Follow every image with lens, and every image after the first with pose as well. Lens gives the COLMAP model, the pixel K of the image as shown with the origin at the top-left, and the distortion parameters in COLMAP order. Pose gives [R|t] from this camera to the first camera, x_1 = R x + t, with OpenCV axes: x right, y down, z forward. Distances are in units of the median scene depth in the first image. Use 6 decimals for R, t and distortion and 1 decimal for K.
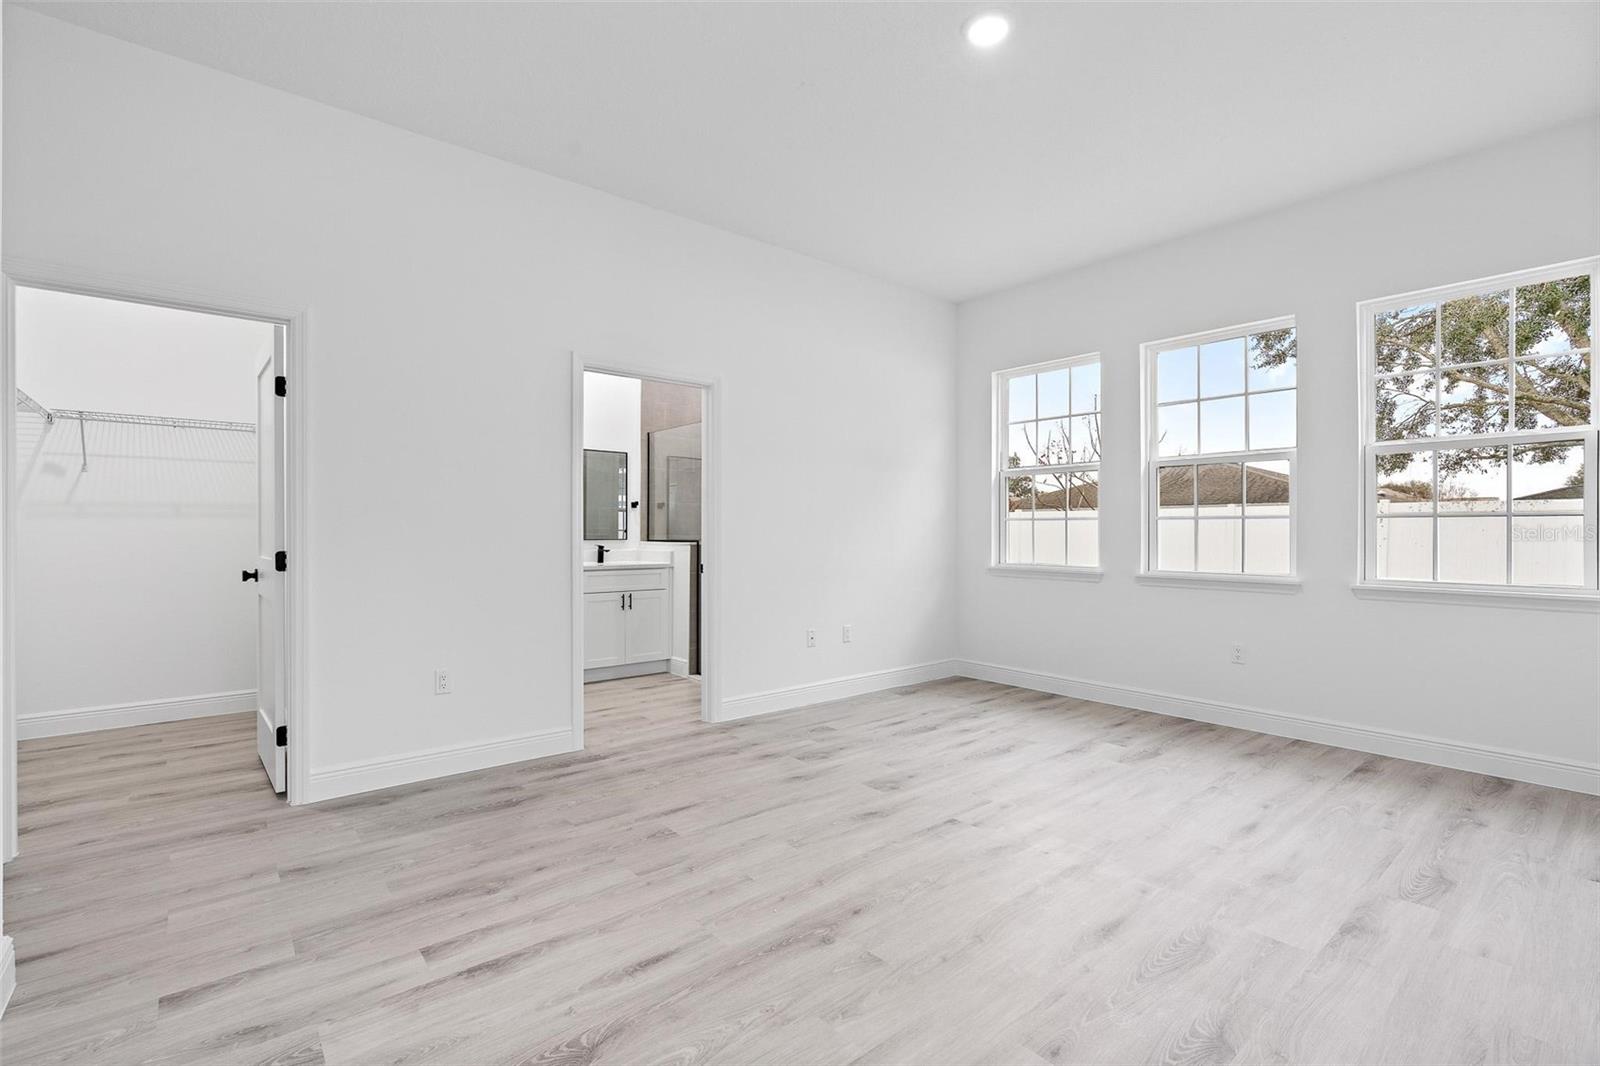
lens RADIAL K [[715.8, 0, 795.5], [0, 715.8, 526.0], [0, 0, 1]] dist [-0.004822, 0.000940]
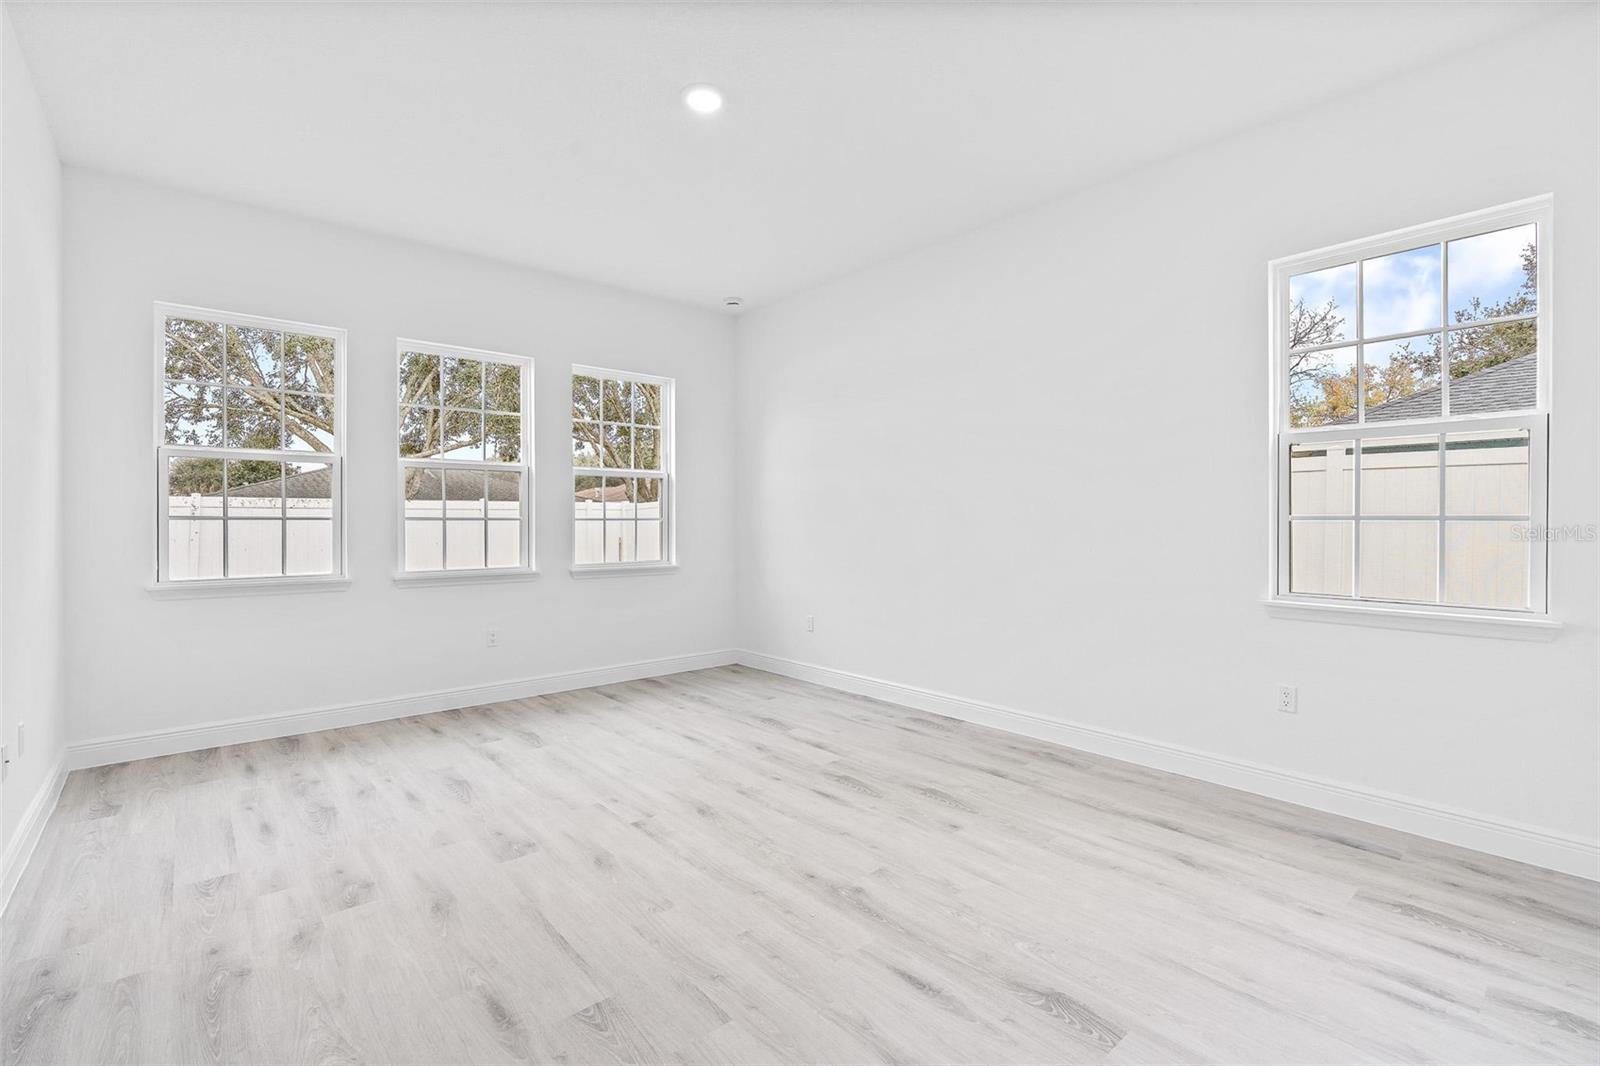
lens RADIAL K [[715.8, 0, 795.5], [0, 715.8, 526.0], [0, 0, 1]] dist [-0.004822, 0.000940]
pose [[-0.013733, -0.008662, 0.999868, -0.589942], [-0.006041, 0.999945, 0.008579, -0.015127], [-0.999887, -0.005923, -0.013784, 0.588076]]
